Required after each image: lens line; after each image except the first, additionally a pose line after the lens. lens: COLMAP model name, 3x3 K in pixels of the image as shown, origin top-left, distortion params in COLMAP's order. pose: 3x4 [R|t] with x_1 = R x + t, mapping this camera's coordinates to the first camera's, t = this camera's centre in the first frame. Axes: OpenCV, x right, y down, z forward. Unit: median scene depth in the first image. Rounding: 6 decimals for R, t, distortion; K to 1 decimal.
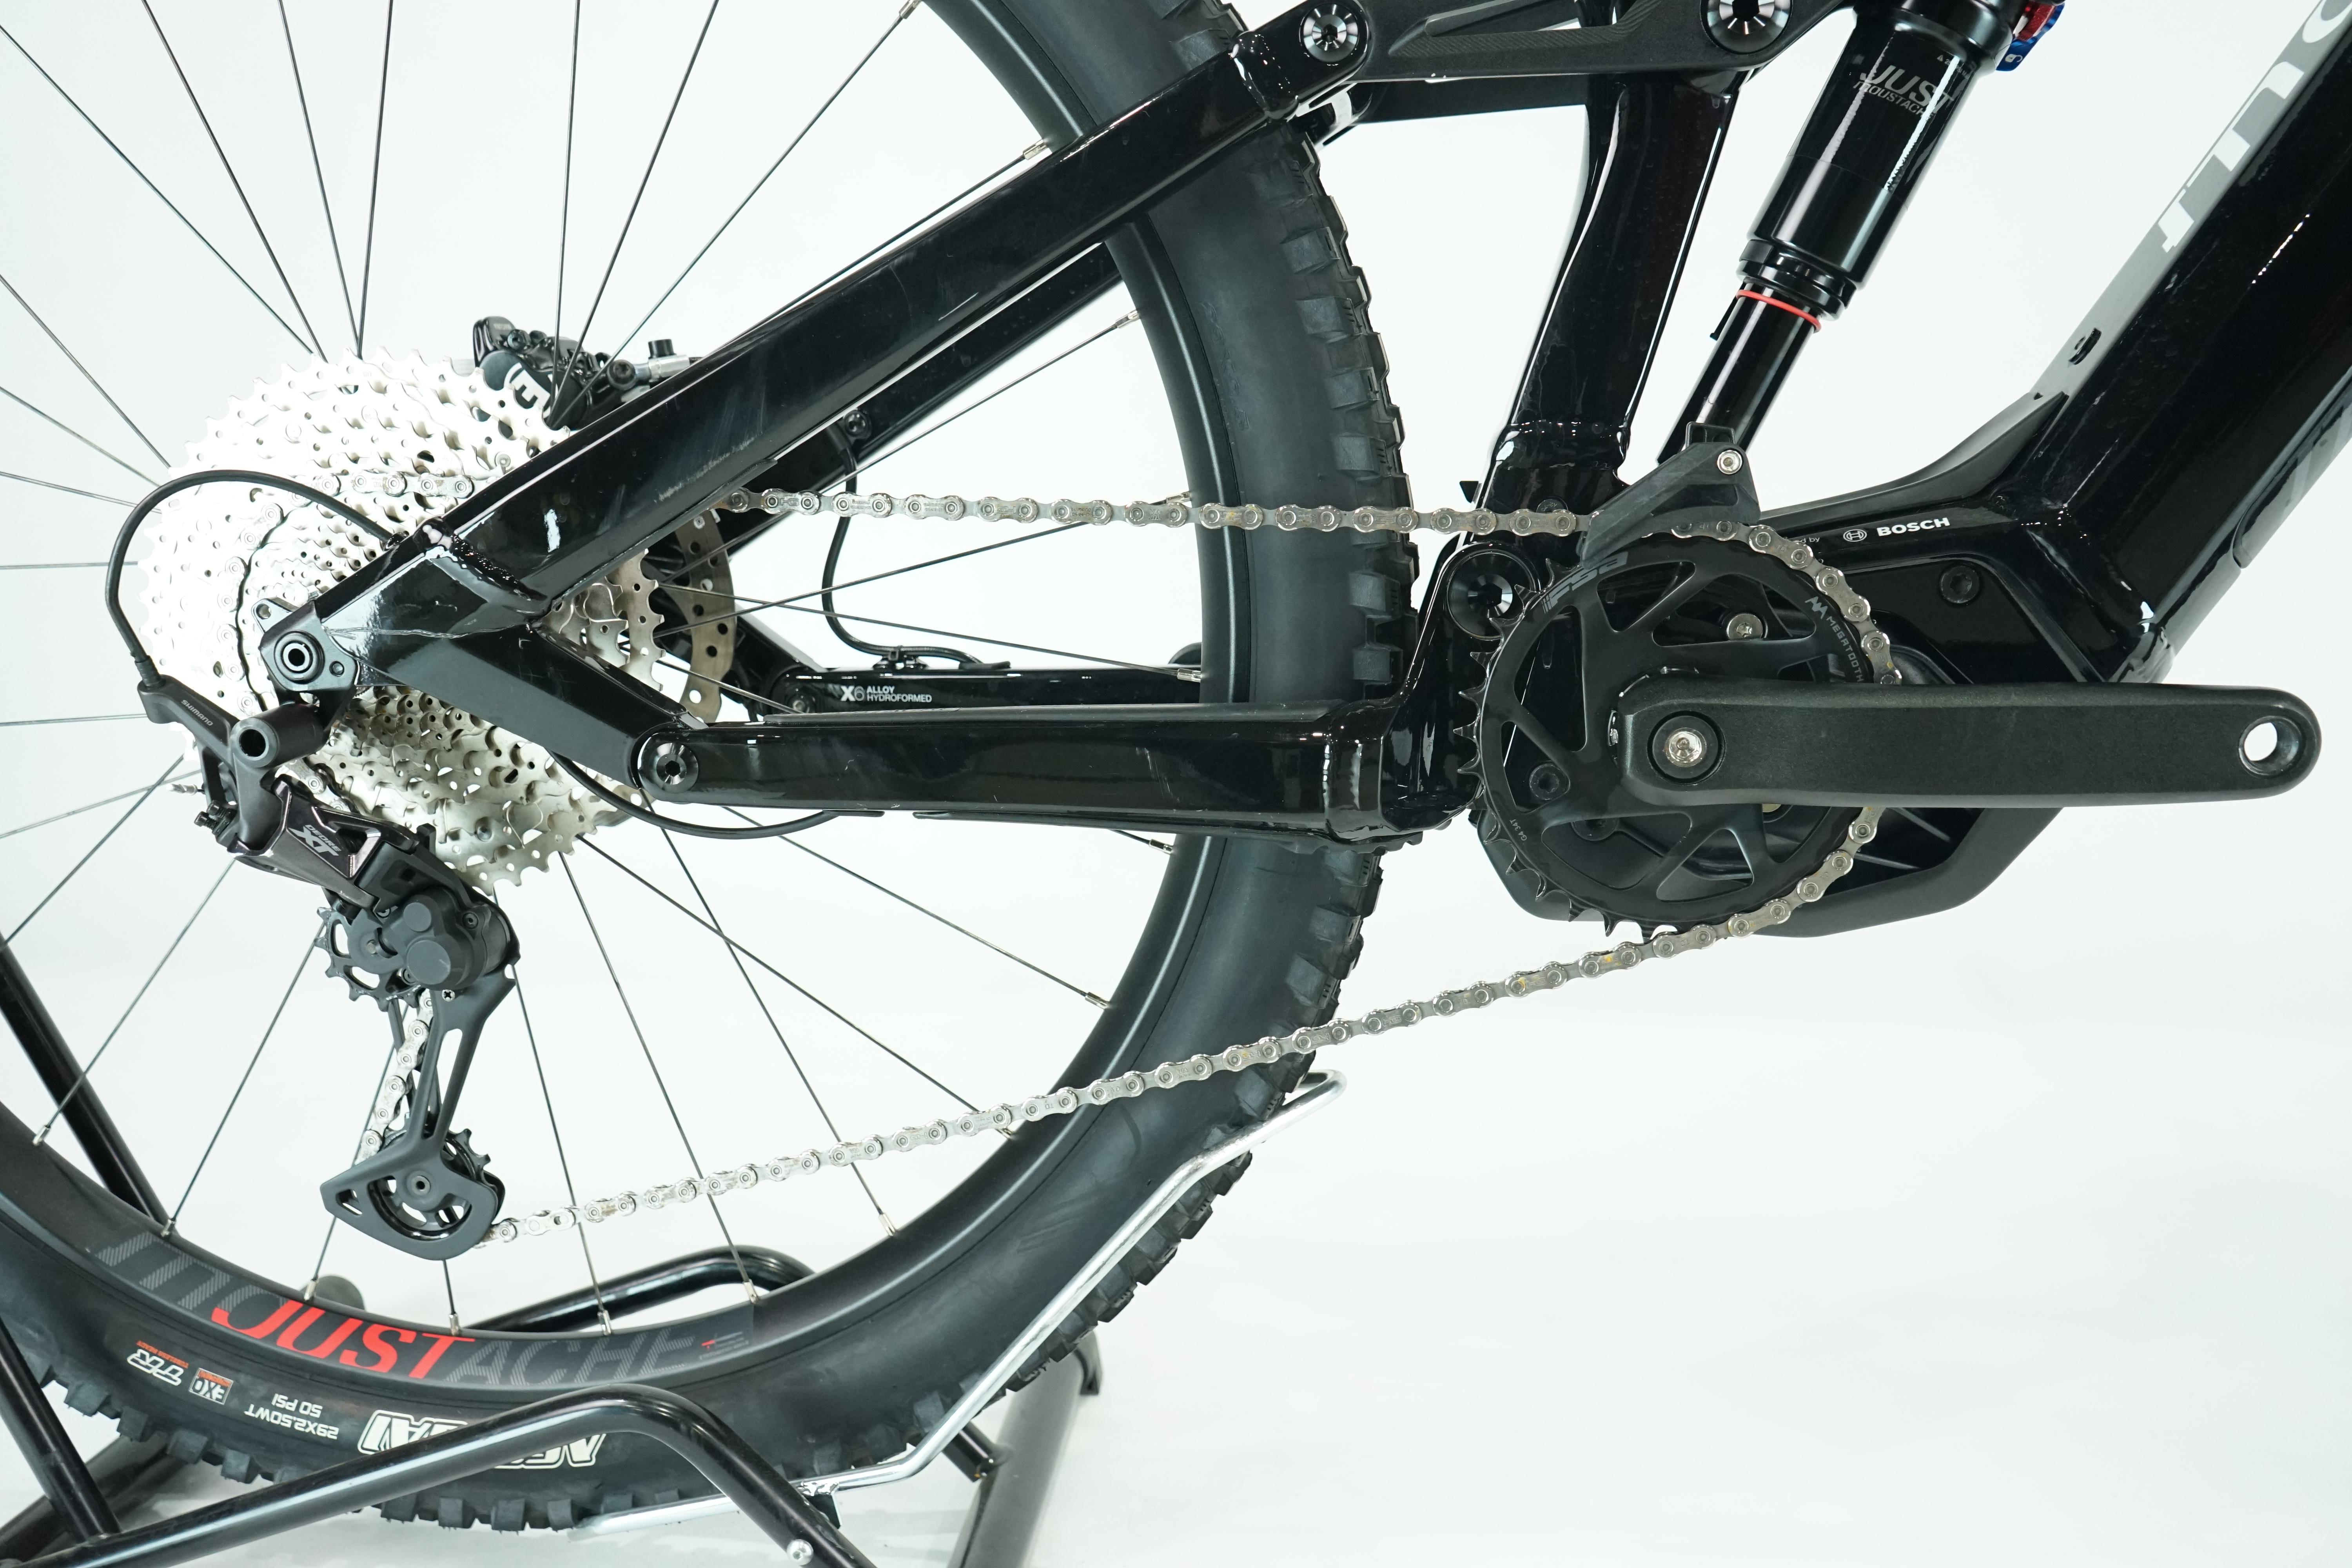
lens RADIAL K [[1929.6, 0, 1176.0], [0, 1929.6, 784.0], [0, 0, 1]] dist [0.010386, 0.004256]
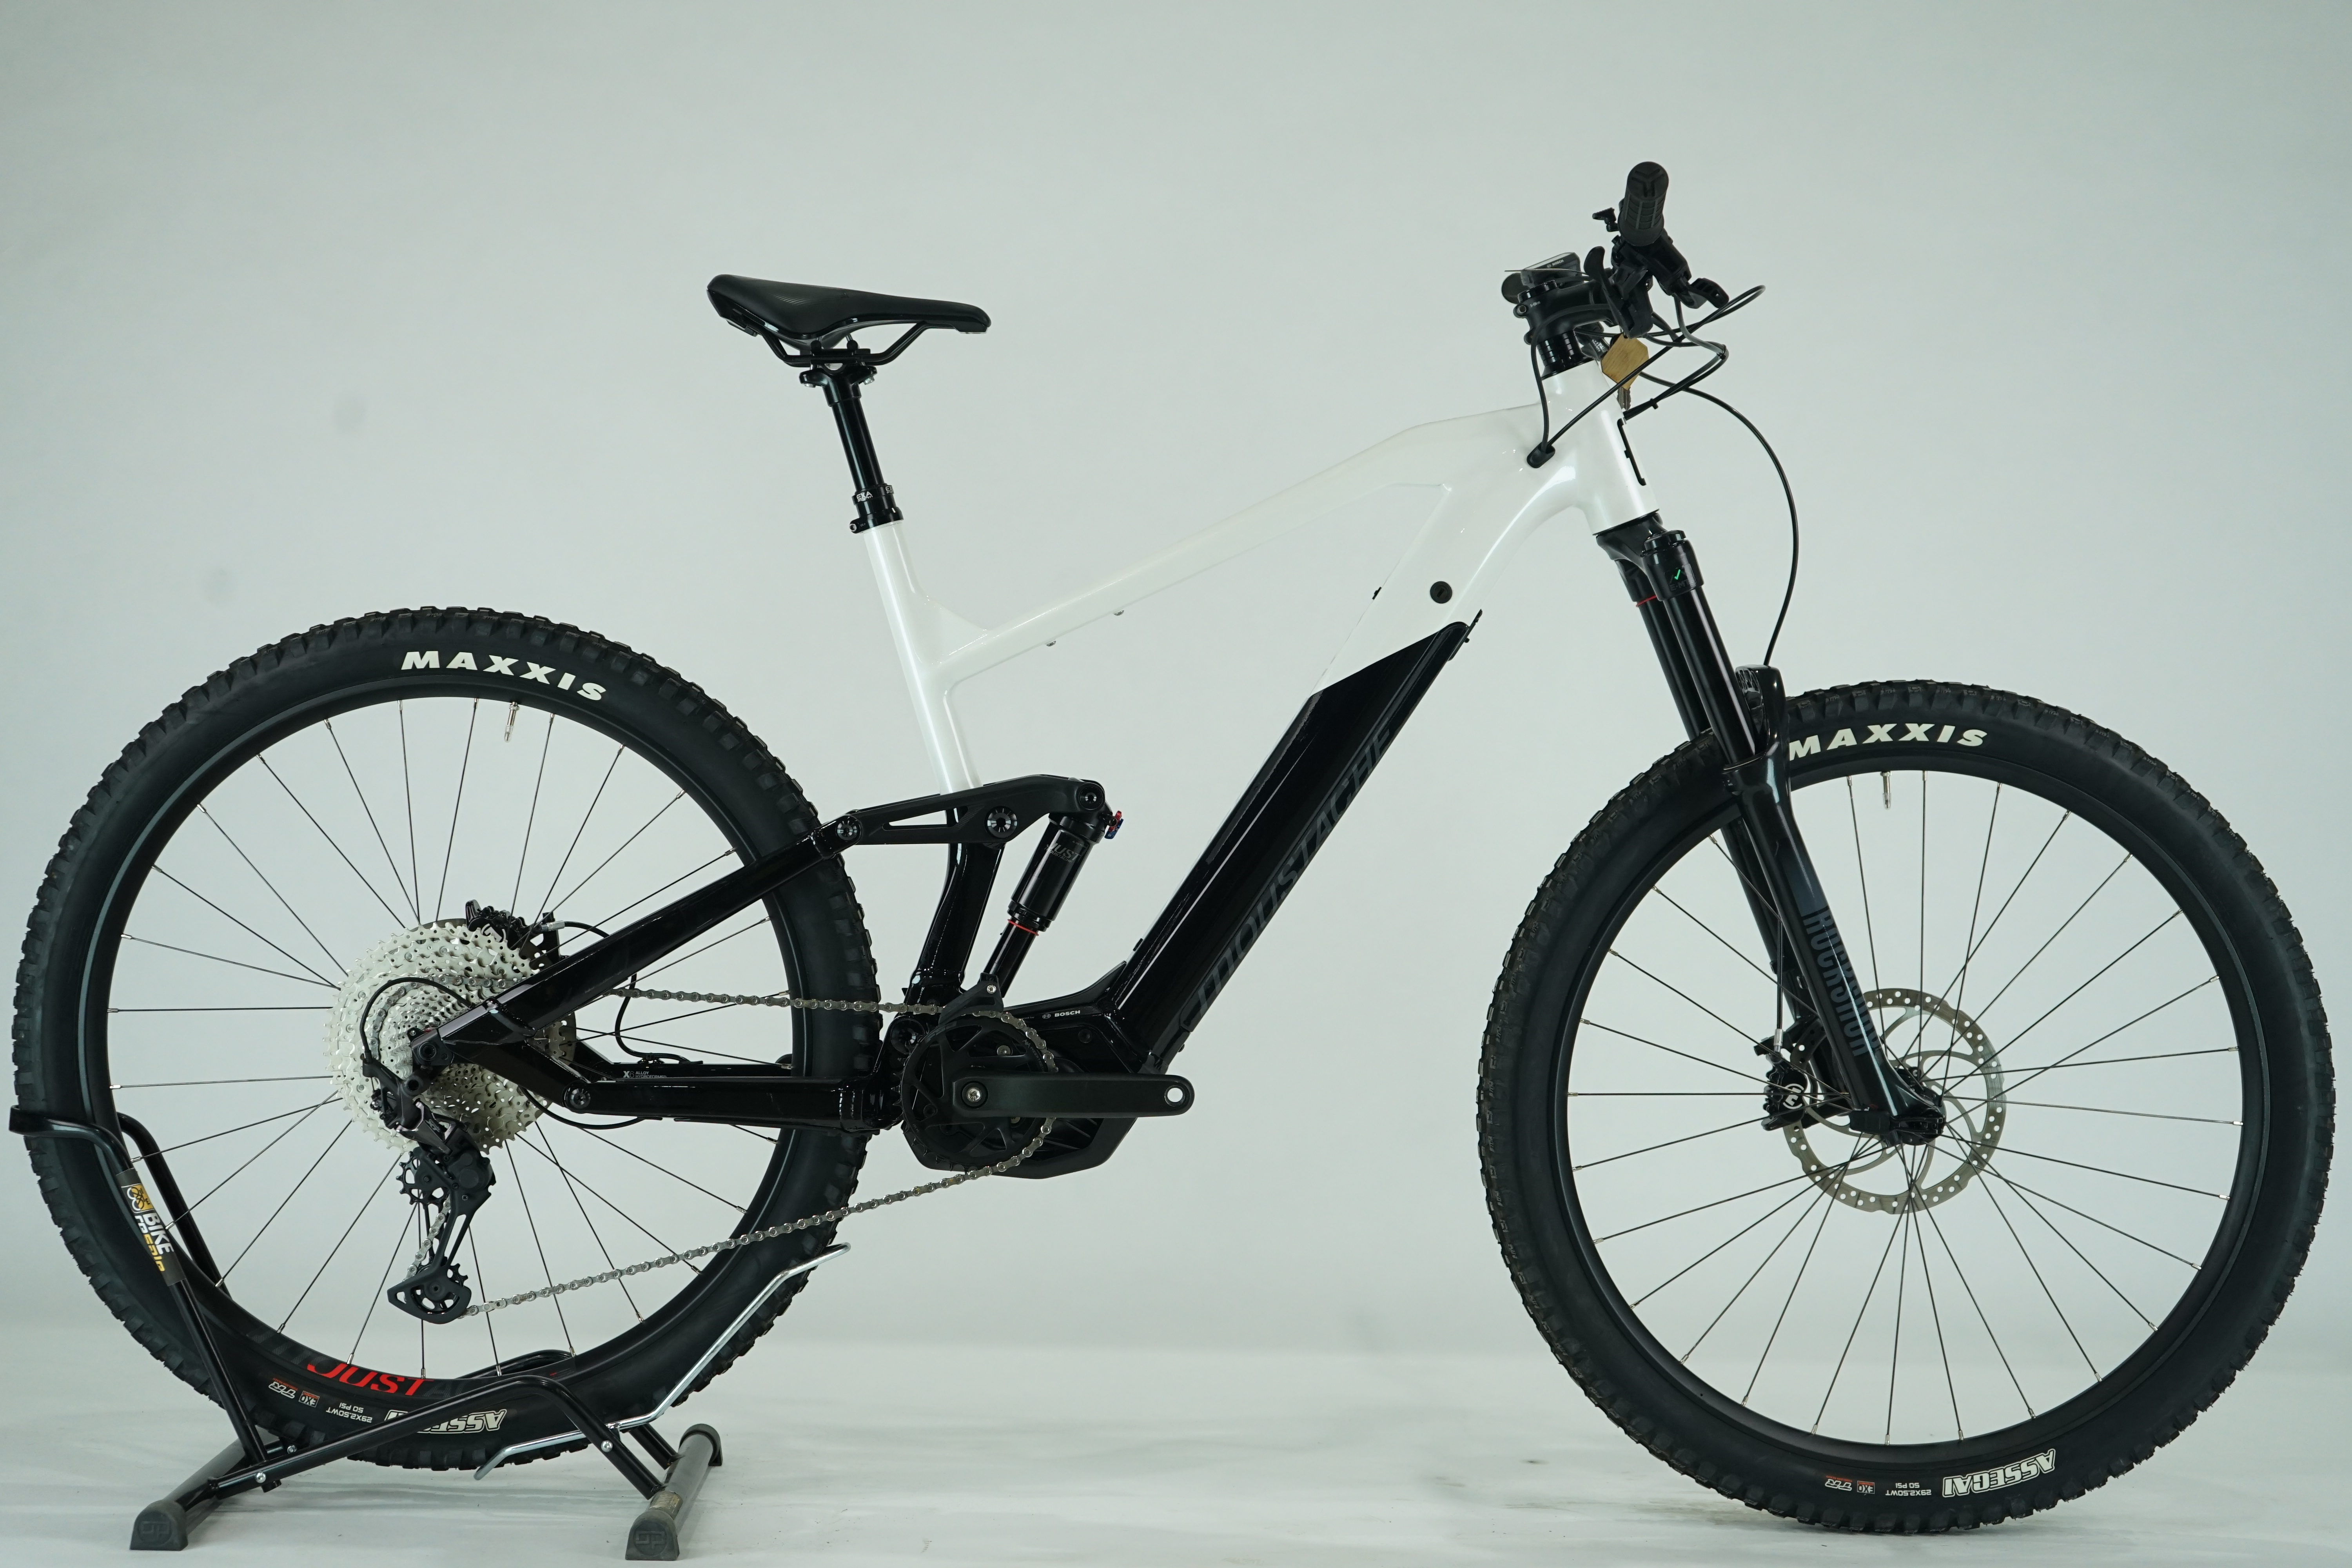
lens RADIAL K [[3445.0, 0, 1176.0], [0, 3445.0, 784.0], [0, 0, 1]] dist [-0.032495, 0.024062]
pose [[0.990295, 0.028299, 0.136068, -0.110279], [-0.006472, 0.987379, -0.158245, 0.280920], [-0.138829, 0.155828, 0.977980, -3.430385]]
